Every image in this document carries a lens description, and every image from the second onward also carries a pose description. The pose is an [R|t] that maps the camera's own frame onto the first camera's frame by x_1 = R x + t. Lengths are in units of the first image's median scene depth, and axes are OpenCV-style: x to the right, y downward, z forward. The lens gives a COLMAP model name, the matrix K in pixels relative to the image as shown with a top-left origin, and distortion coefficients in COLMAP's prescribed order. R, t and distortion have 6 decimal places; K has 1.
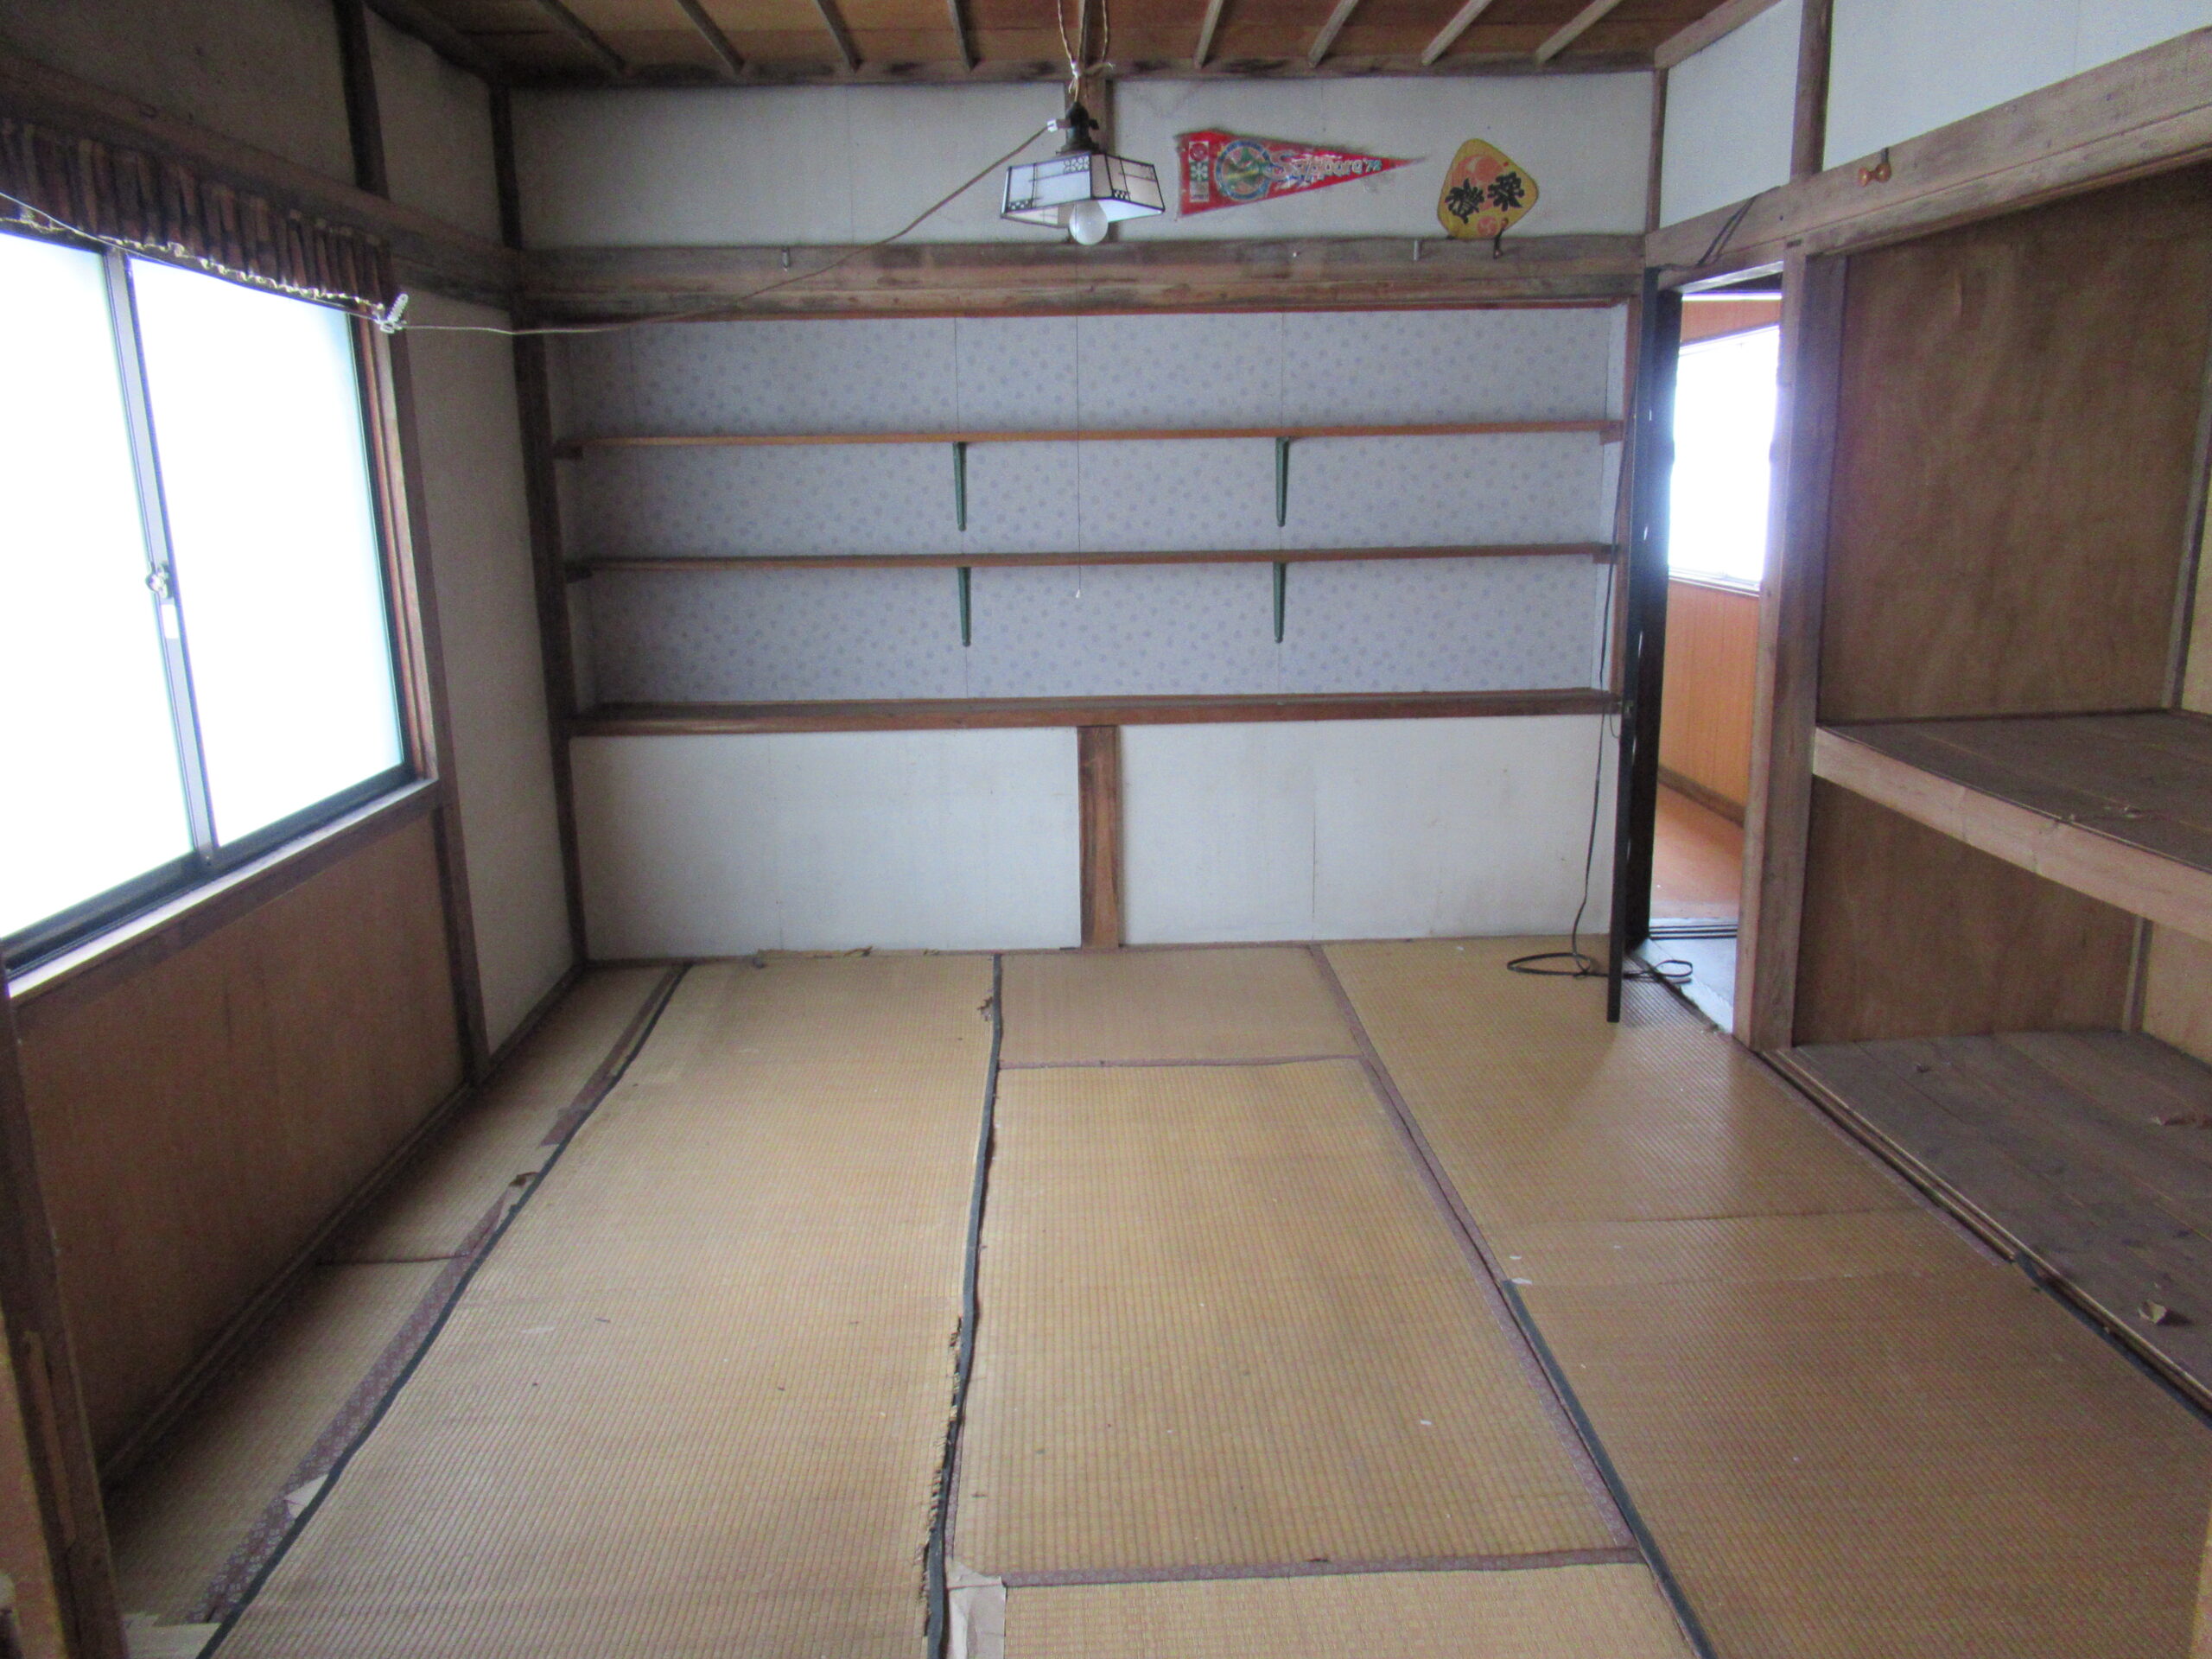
lens RADIAL K [[1630.3, 0, 1110.7], [0, 1630.3, 828.6], [0, 0, 1]] dist [0.002290, 0.009341]
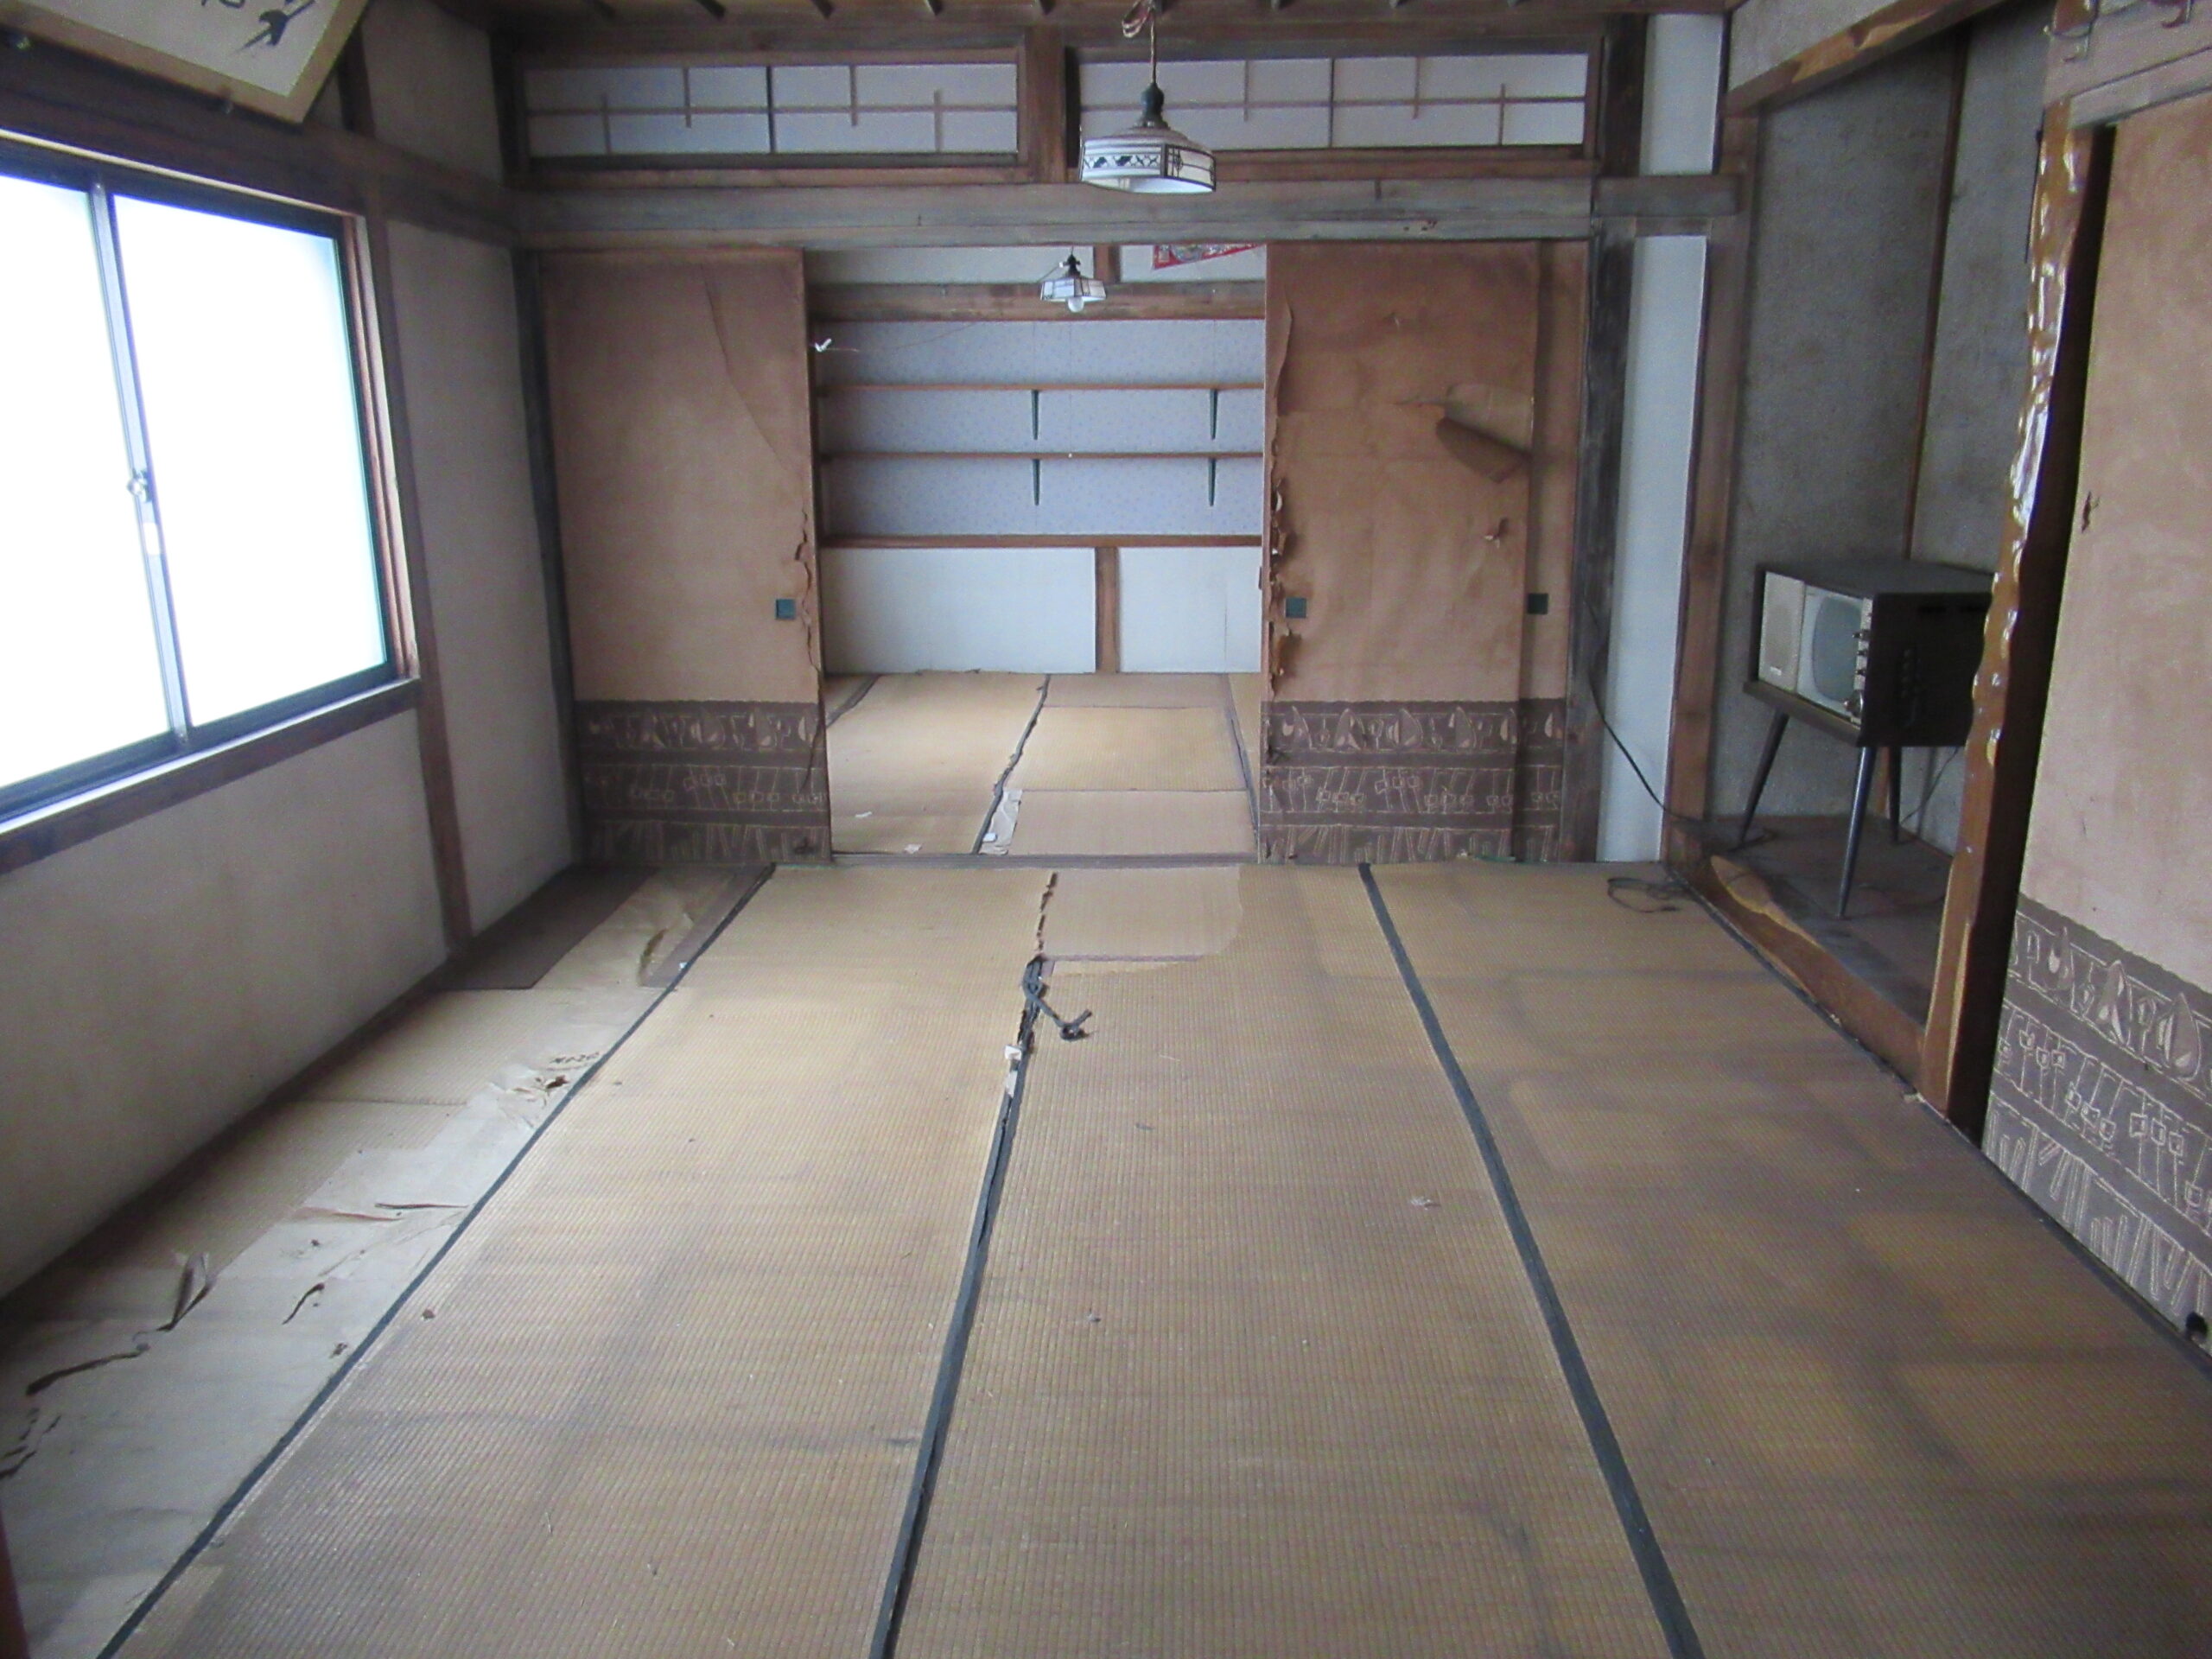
lens RADIAL K [[1630.3, 0, 1105.1], [0, 1630.3, 833.3], [0, 0, 1]] dist [0.002290, 0.009341]
pose [[0.997418, 0.028634, -0.065858, 0.118451], [-0.026426, 0.999067, 0.034146, 0.191319], [0.066774, -0.032318, 0.997245, -0.818004]]
